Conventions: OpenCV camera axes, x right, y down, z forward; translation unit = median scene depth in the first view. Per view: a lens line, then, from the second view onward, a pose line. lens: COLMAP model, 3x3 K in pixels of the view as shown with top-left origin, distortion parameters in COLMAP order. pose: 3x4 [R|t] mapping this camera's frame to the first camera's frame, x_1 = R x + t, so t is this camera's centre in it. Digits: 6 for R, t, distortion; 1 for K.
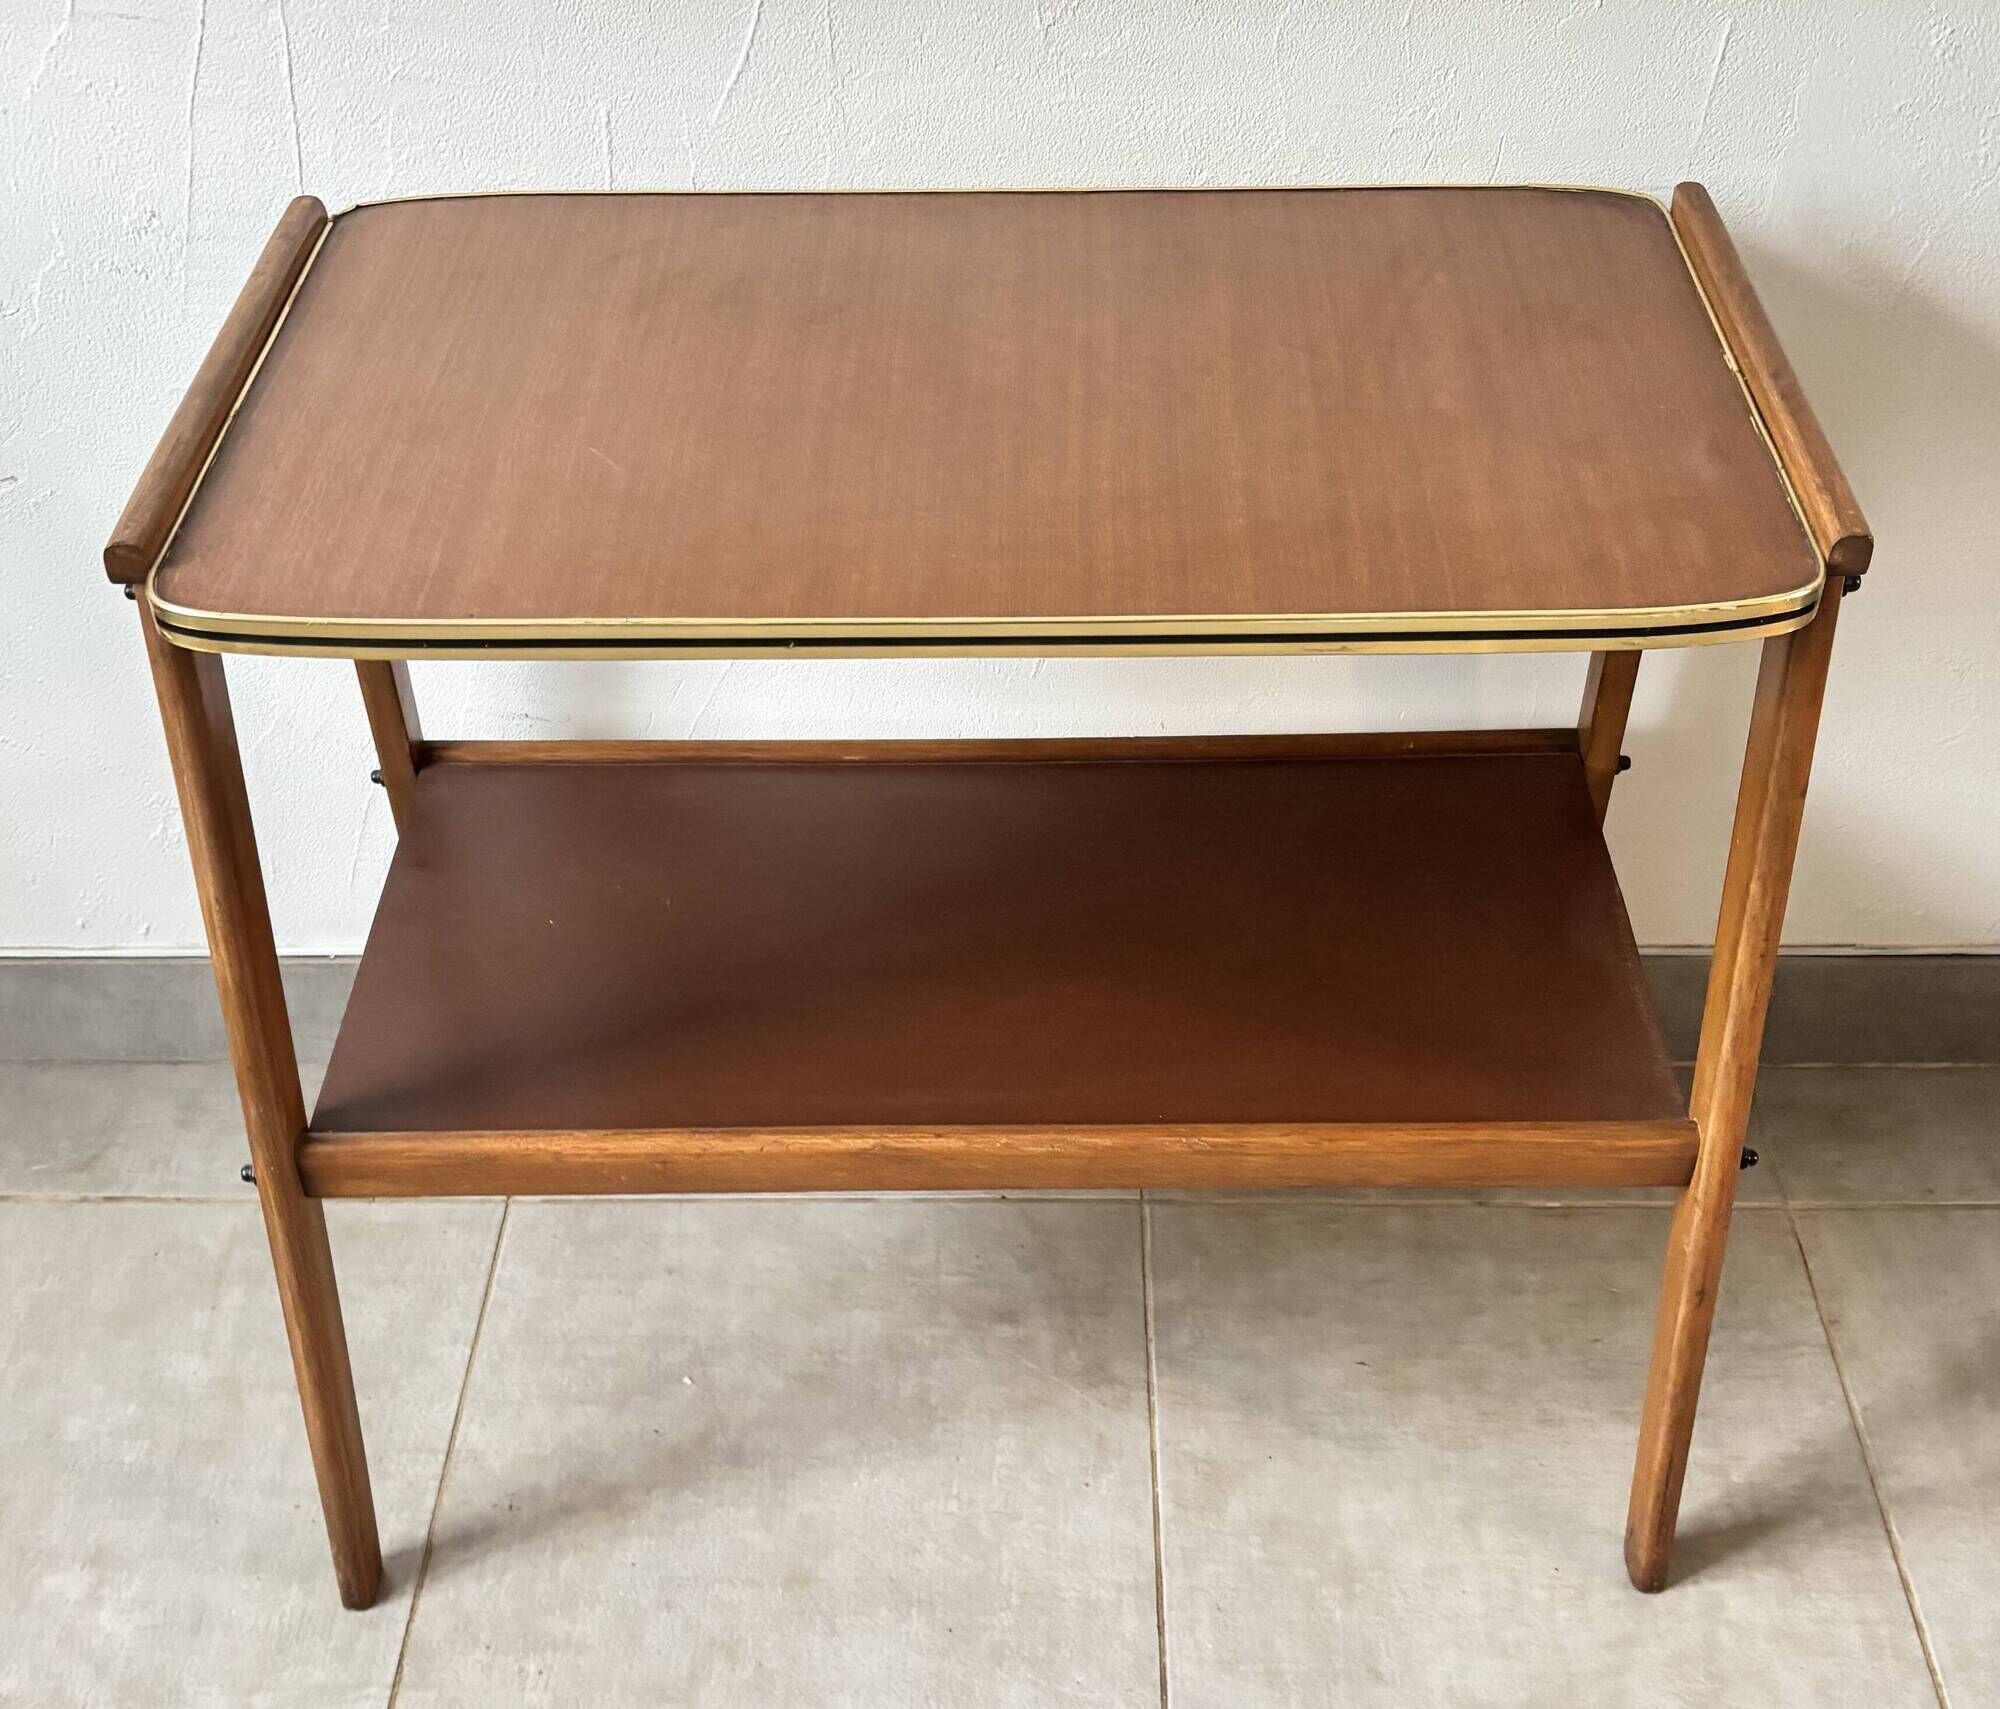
lens RADIAL K [[2460.7, 0, 995.3], [0, 2460.7, 995.7], [0, 0, 1]] dist [0.146468, -0.477474]
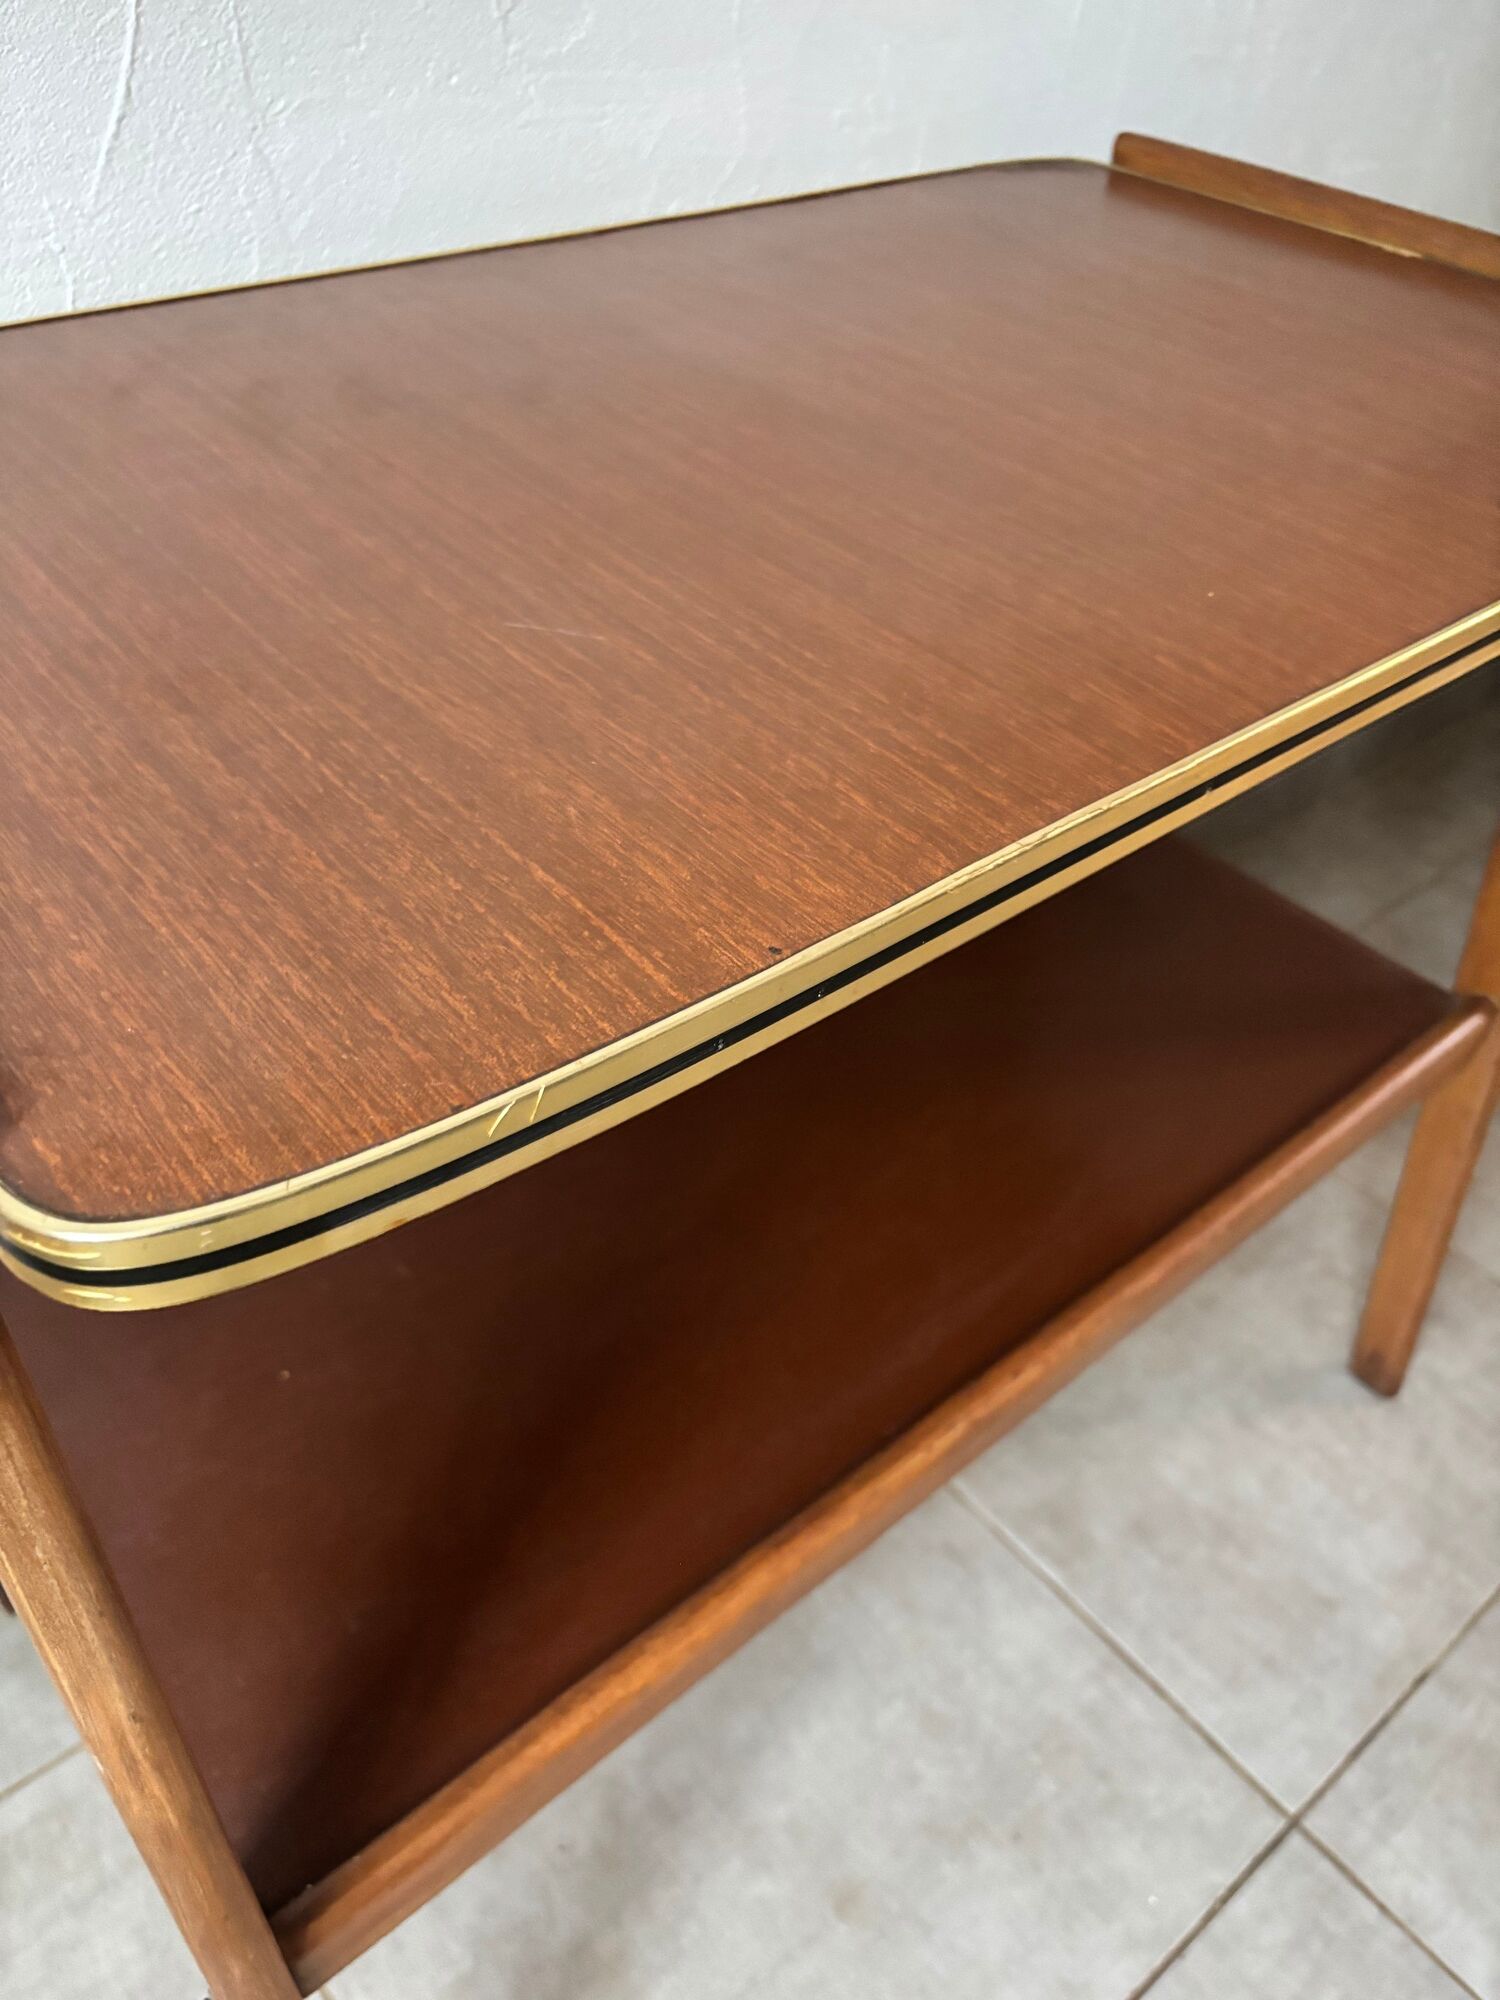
lens RADIAL K [[1525.4, 0, 750.8], [0, 1525.4, 1015.1], [0, 0, 1]] dist [0.043695, -0.070211]
pose [[0.753830, -0.391849, 0.527441, -0.255935], [0.380000, 0.914850, 0.136559, -0.125991], [-0.536041, 0.097485, 0.838545, 0.521764]]
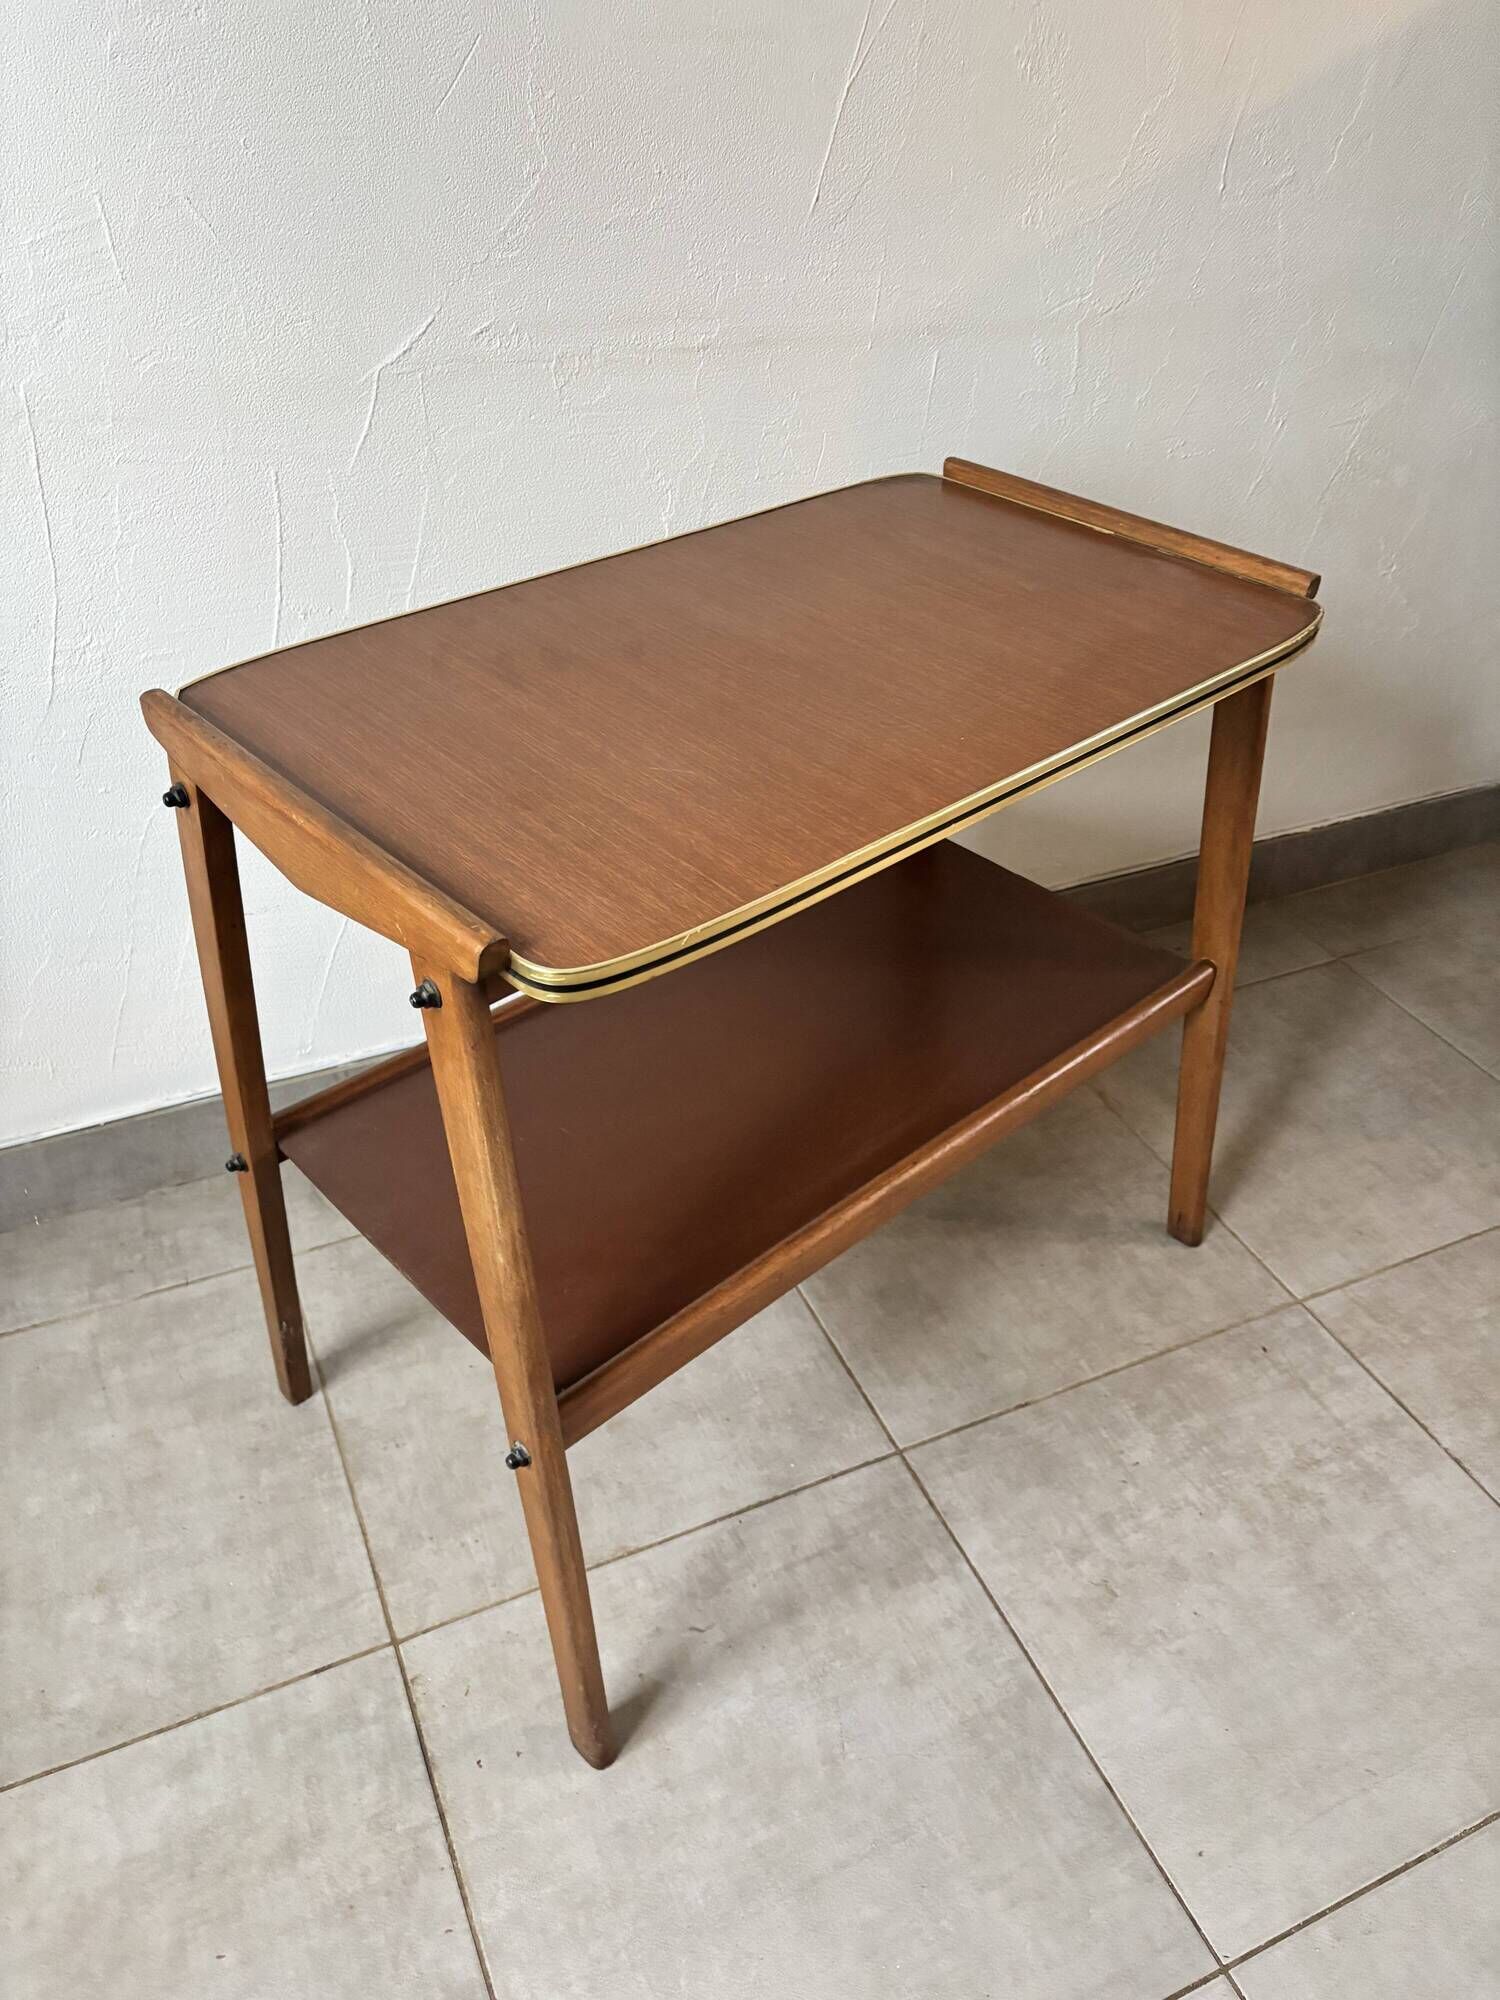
lens RADIAL K [[1504.8, 0, 750.2], [0, 1504.8, 989.1], [0, 0, 1]] dist [0.004368, 0.010495]
pose [[0.904610, -0.224364, 0.362410, -0.264033], [0.252308, 0.967149, -0.031031, 0.032491], [-0.343543, 0.119510, 0.931502, 0.104839]]
